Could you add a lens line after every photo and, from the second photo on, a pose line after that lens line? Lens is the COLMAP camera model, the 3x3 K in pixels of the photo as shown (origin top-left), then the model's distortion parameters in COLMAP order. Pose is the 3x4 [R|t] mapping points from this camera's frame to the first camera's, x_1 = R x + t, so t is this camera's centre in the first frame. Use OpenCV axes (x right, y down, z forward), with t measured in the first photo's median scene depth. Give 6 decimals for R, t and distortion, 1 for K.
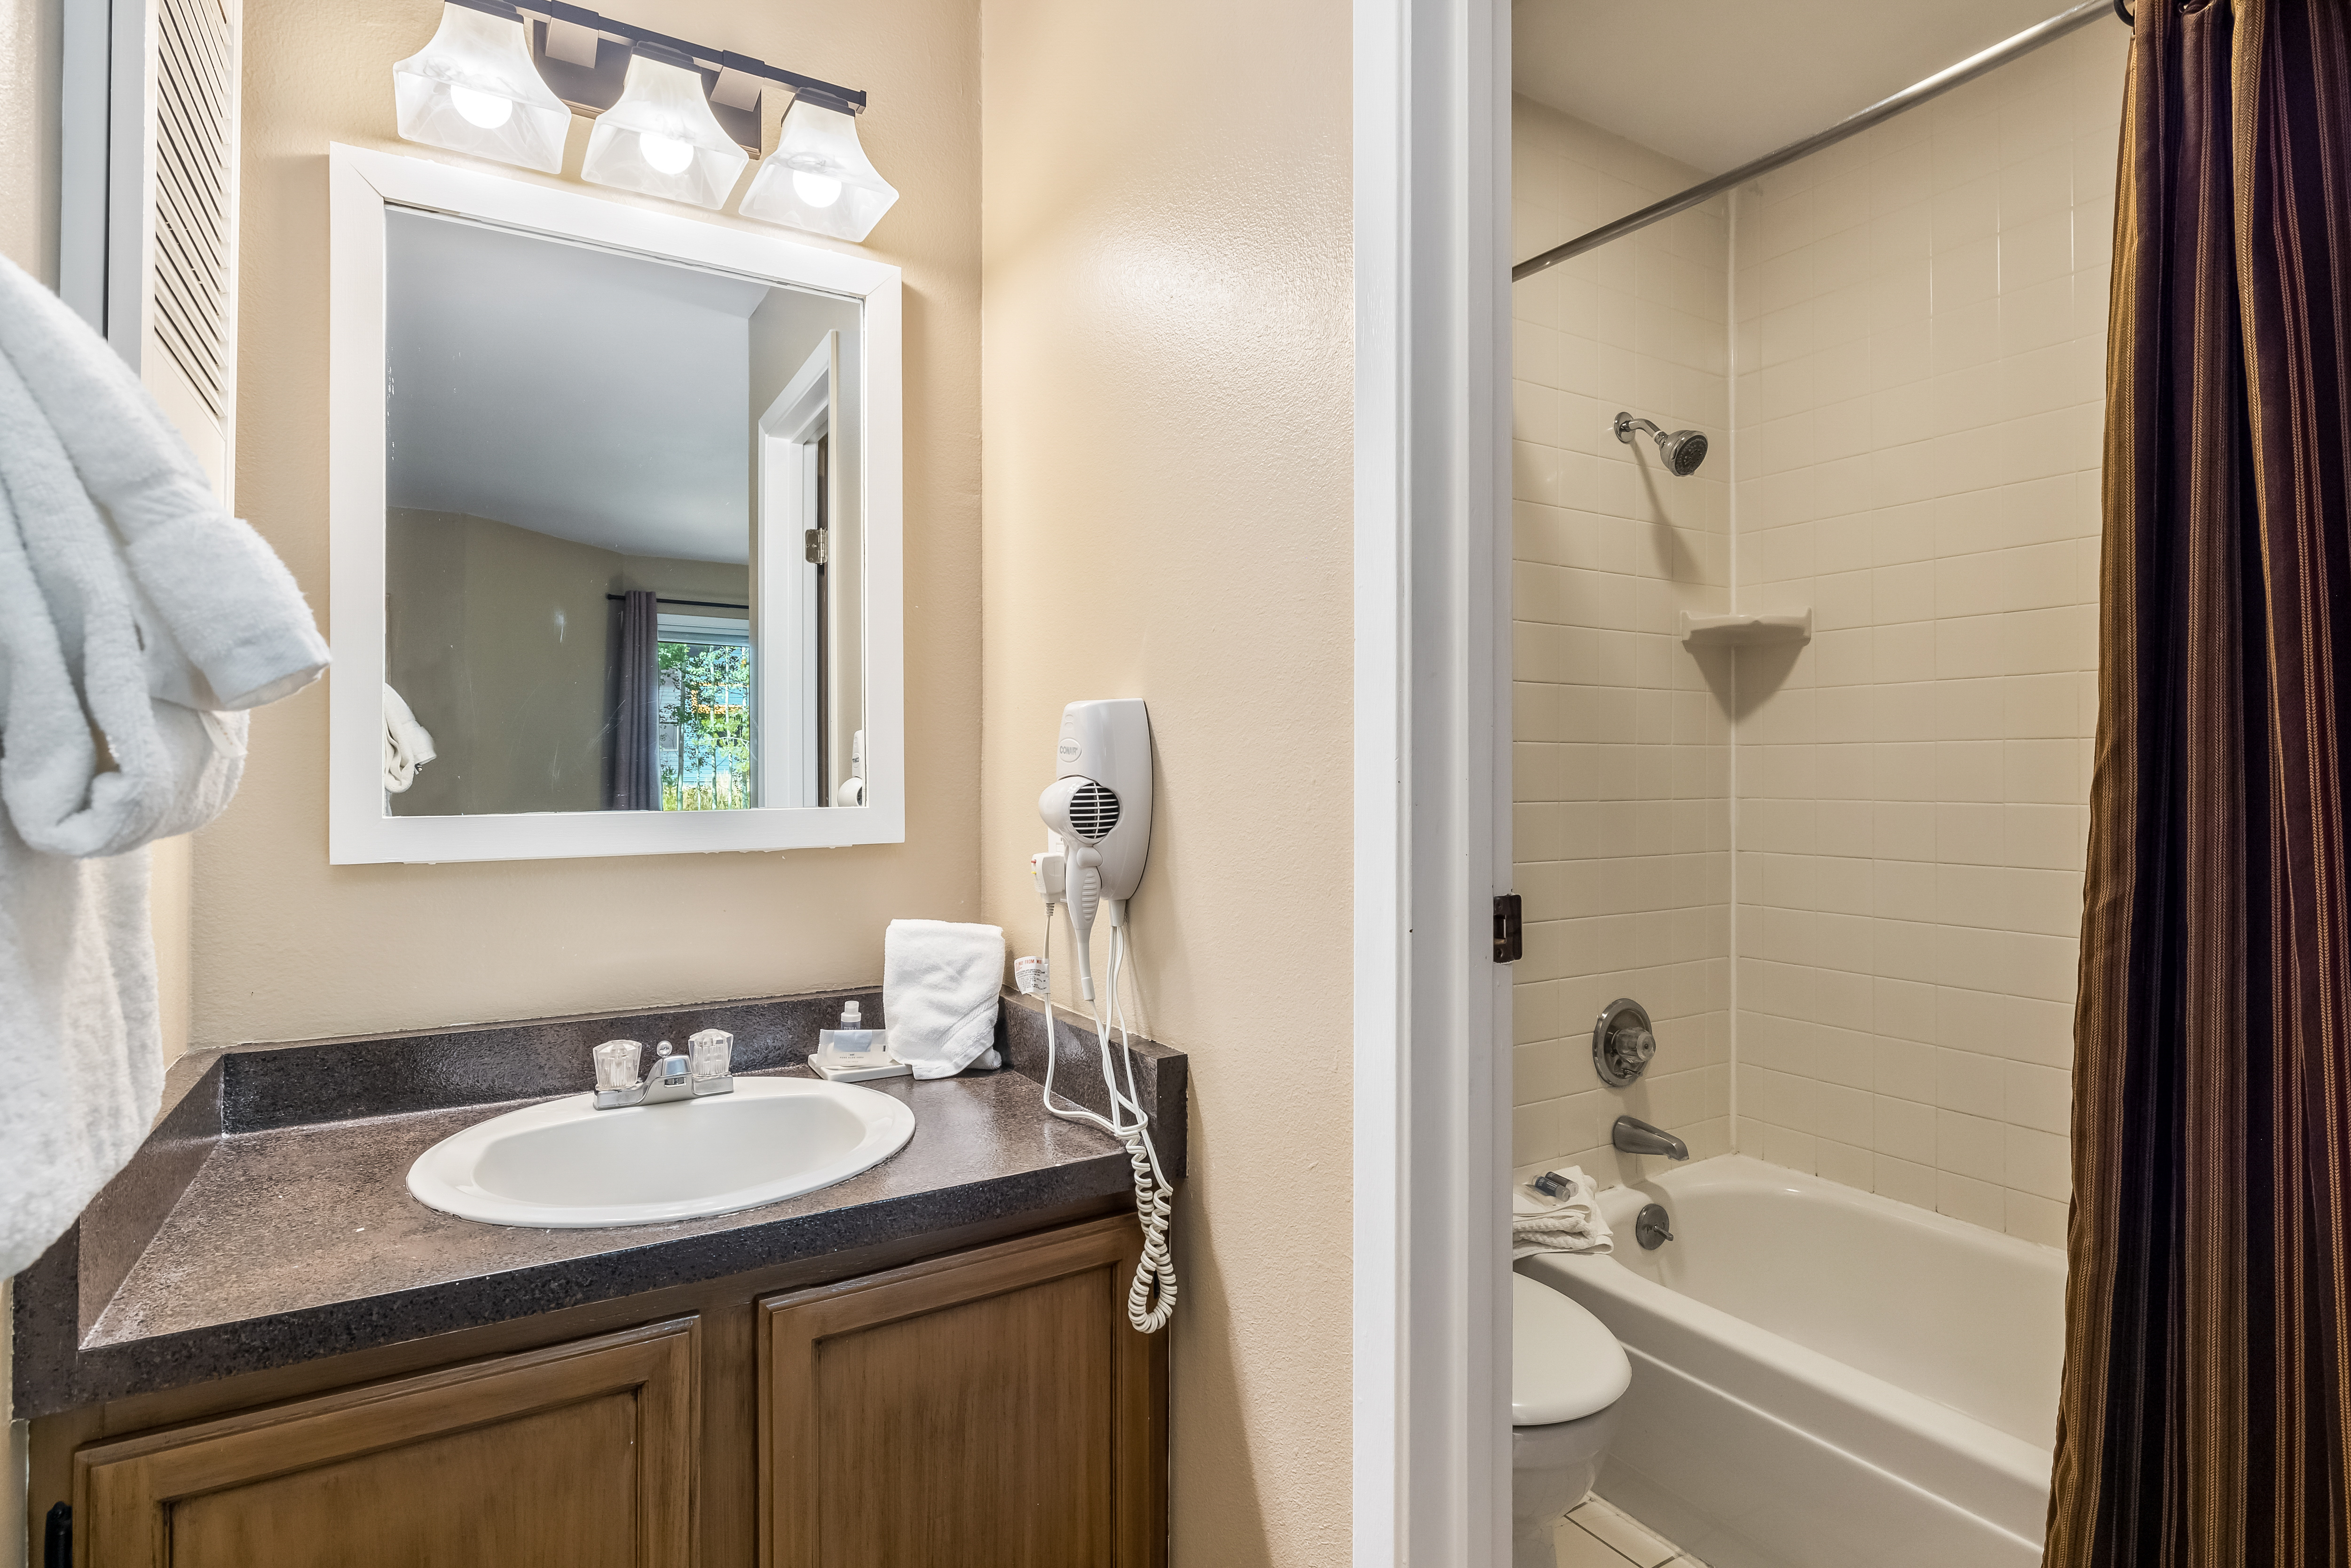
lens RADIAL K [[1185.7, 0, 1177.2], [0, 1185.7, 779.6], [0, 0, 1]] dist [-0.005702, 0.001507]
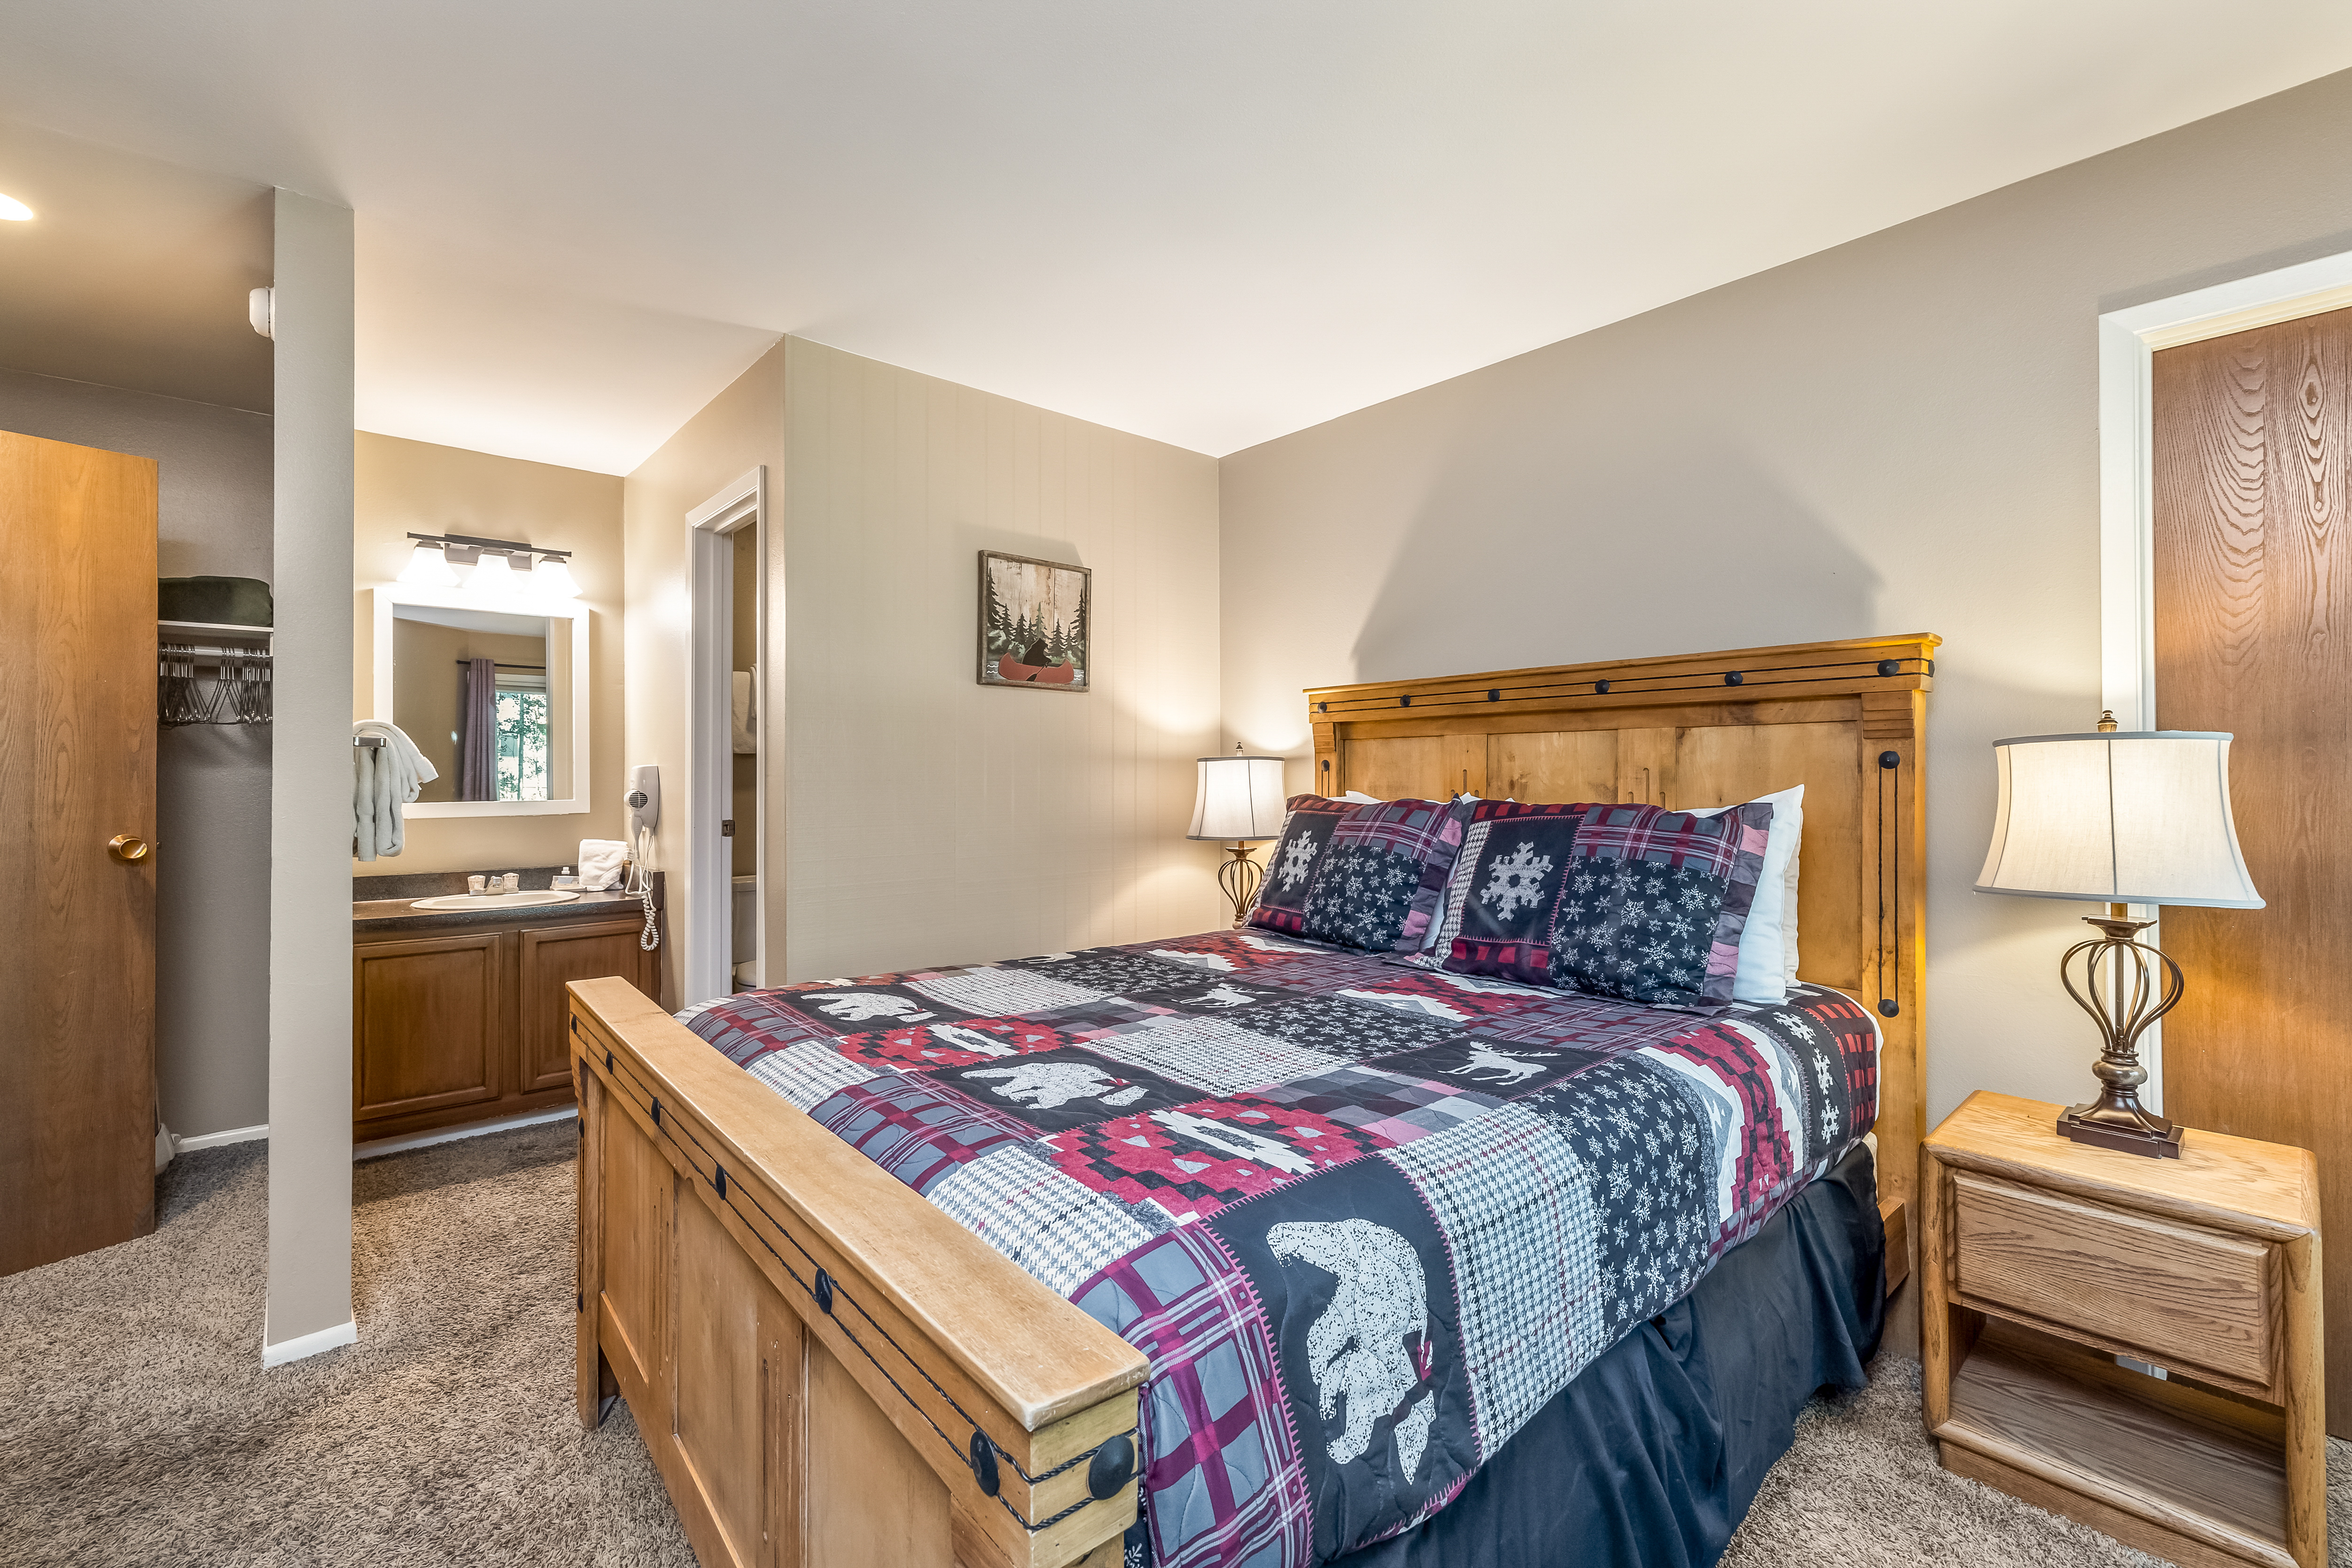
lens RADIAL K [[985.4, 0, 1174.2], [0, 985.4, 776.5], [0, 0, 1]] dist [-0.000544, -0.000158]
pose [[0.982357, -0.002187, 0.187001, 0.808511], [0.003475, 0.999972, -0.006559, -0.014915], [-0.186981, 0.007093, 0.982338, -1.806390]]
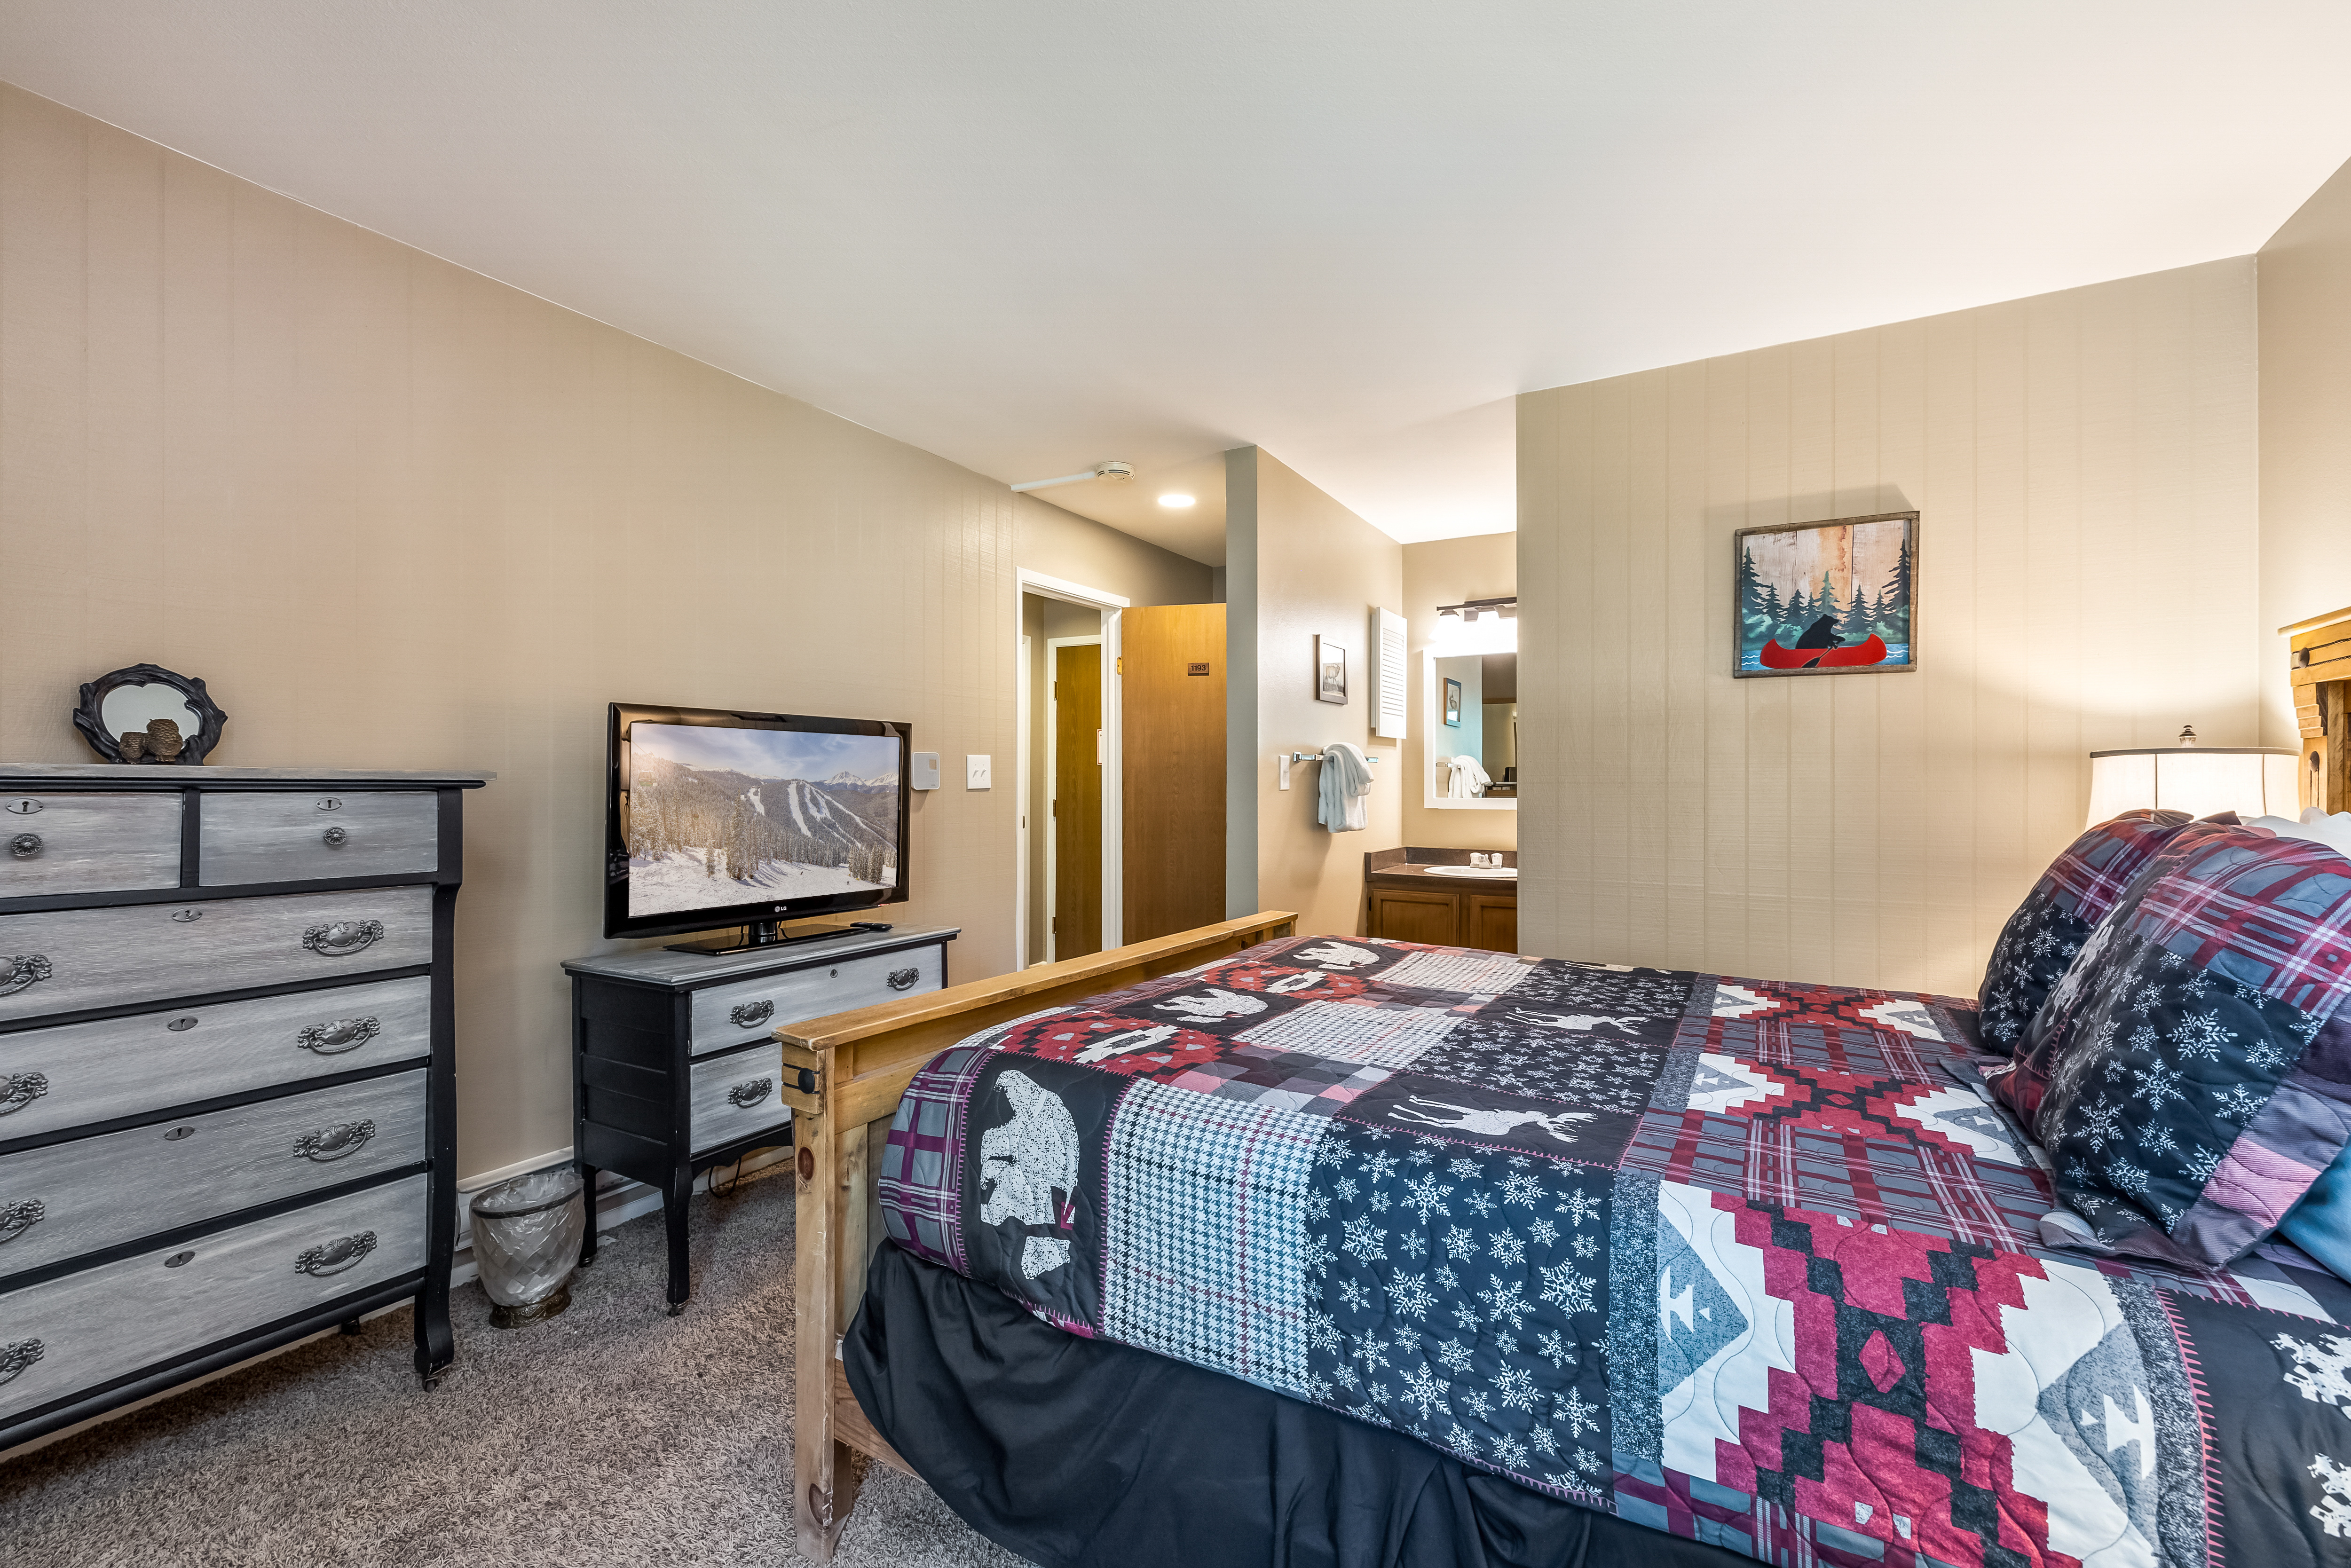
lens RADIAL K [[985.0, 0, 1189.6], [0, 985.0, 774.2], [0, 0, 1]] dist [-0.000544, -0.000158]
pose [[0.494339, -0.005399, -0.869252, 1.959197], [-0.005590, 0.999940, -0.009390, -0.016351], [0.869251, 0.009501, 0.494279, -1.522902]]
